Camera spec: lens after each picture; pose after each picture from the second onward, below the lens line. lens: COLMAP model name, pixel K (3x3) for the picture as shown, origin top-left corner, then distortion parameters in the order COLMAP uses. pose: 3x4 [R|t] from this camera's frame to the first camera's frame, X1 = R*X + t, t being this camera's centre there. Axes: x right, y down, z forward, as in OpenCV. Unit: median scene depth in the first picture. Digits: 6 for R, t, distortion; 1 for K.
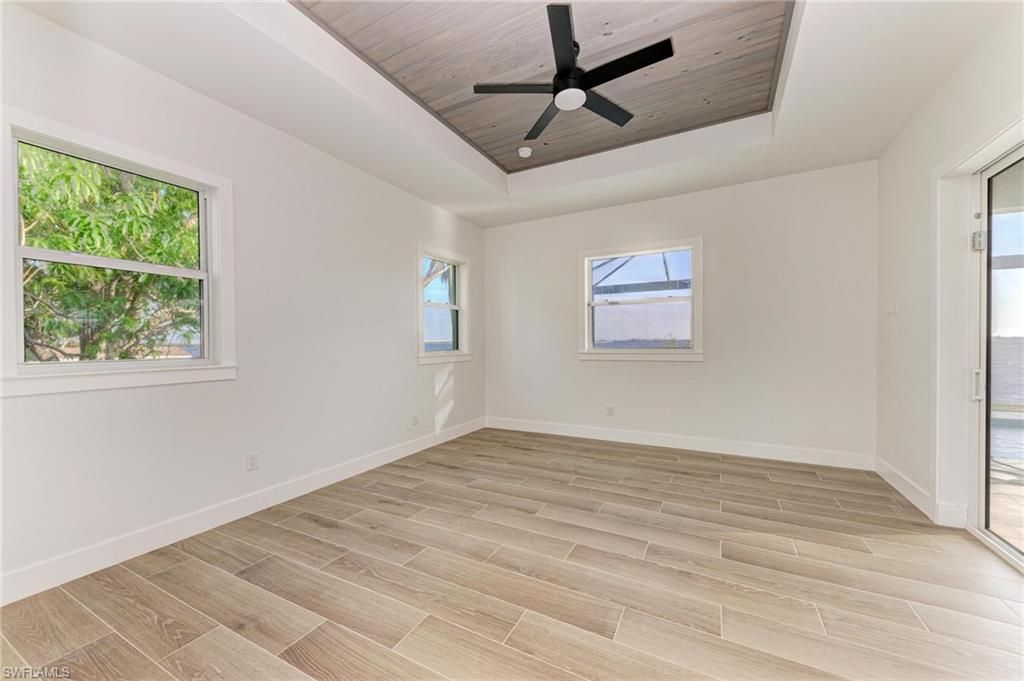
lens RADIAL K [[389.3, 0, 511.6], [0, 389.3, 343.9], [0, 0, 1]] dist [0.011363, -0.000062]
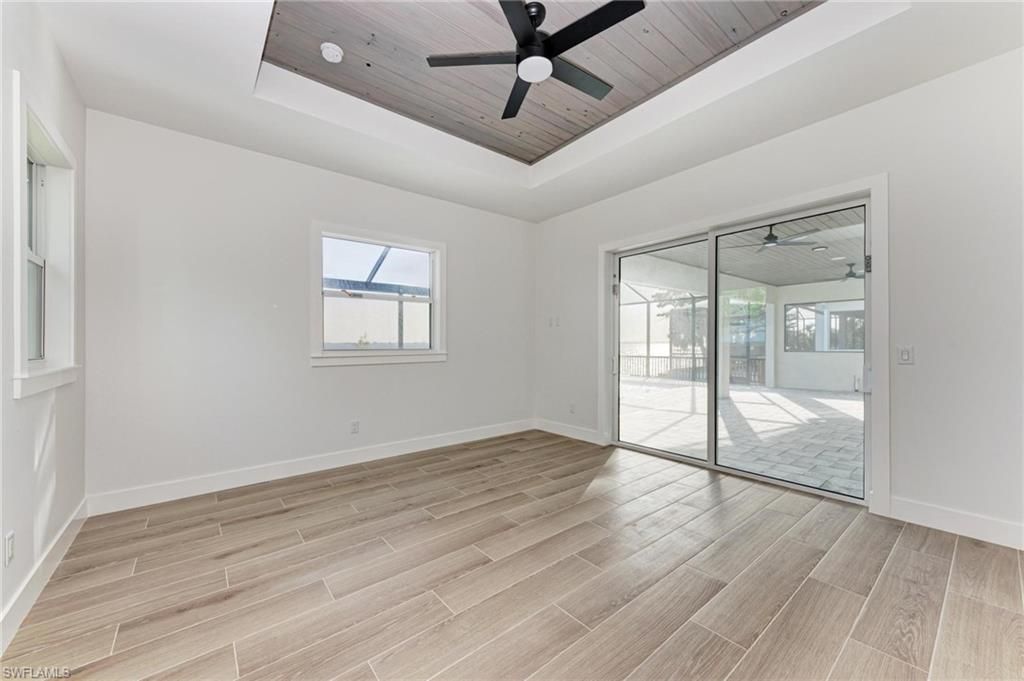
lens RADIAL K [[389.3, 0, 513.7], [0, 389.3, 342.9], [0, 0, 1]] dist [0.011363, -0.000062]
pose [[0.379662, 0.007999, 0.925091, -0.518327], [0.005273, 0.999928, -0.010811, 0.009731], [-0.925110, 0.008983, 0.379592, 0.529184]]
